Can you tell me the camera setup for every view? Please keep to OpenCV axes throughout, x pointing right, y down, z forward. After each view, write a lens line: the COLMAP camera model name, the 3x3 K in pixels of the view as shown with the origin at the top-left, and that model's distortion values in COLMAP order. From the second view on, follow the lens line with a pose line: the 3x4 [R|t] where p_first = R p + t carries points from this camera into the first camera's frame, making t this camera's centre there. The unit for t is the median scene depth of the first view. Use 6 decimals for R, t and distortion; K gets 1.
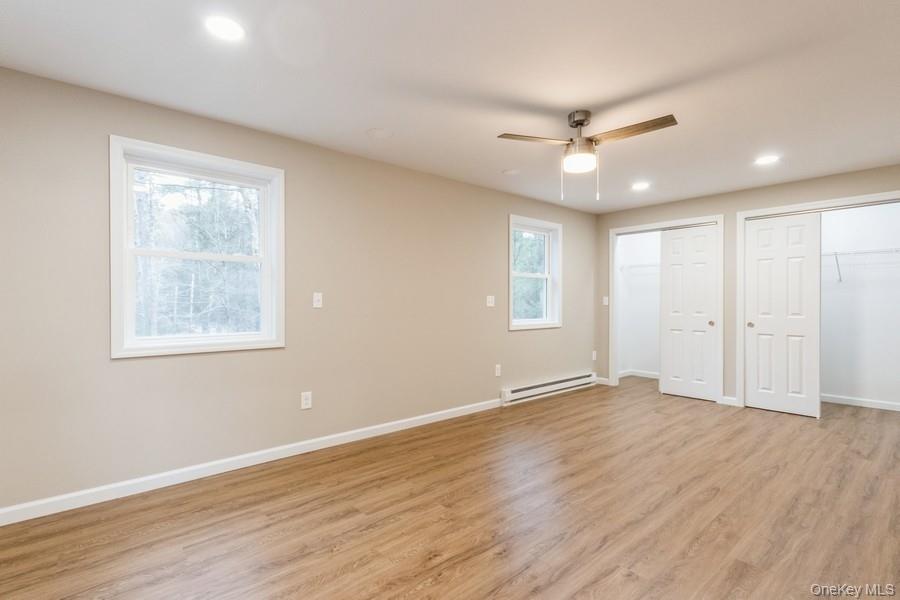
lens RADIAL K [[426.7, 0, 450.8], [0, 426.7, 296.1], [0, 0, 1]] dist [0.021346, -0.010358]
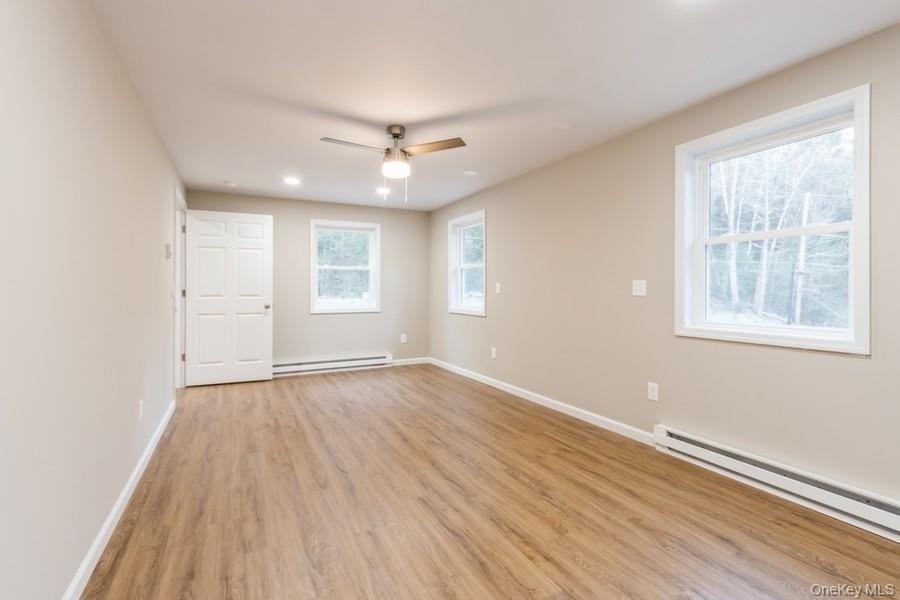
lens RADIAL K [[425.9, 0, 450.7], [0, 425.9, 292.4], [0, 0, 1]] dist [0.008425, -0.000068]
pose [[-0.246384, 0.005711, -0.969156, 1.239318], [0.014390, 0.999894, 0.002234, 0.019891], [0.969066, -0.013396, -0.246440, 1.285584]]
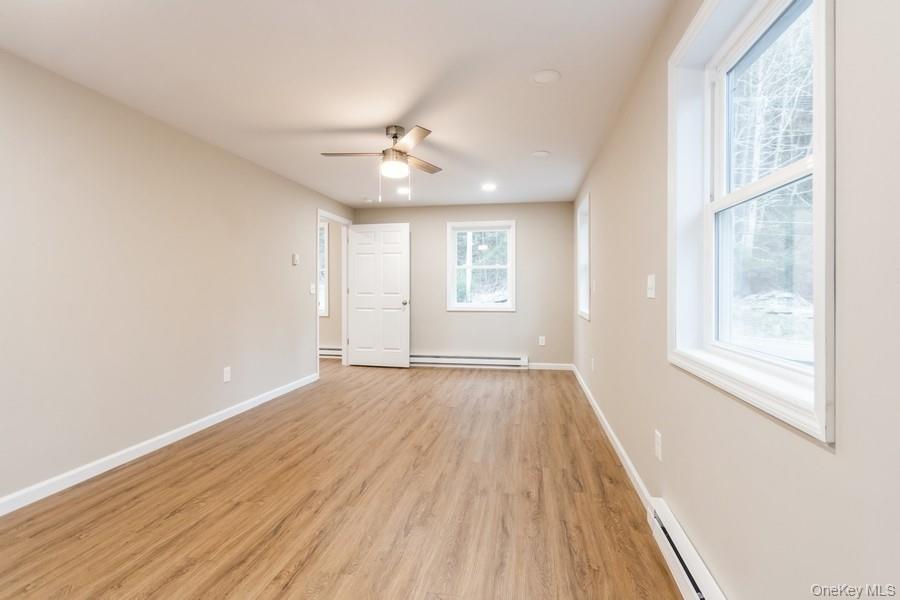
lens RADIAL K [[425.9, 0, 450.7], [0, 425.9, 292.4], [0, 0, 1]] dist [0.008425, -0.000068]
pose [[-0.785091, 0.004886, -0.619361, 0.809703], [0.008279, 0.999962, -0.002605, 0.027239], [0.619325, -0.007173, -0.785102, 1.807186]]
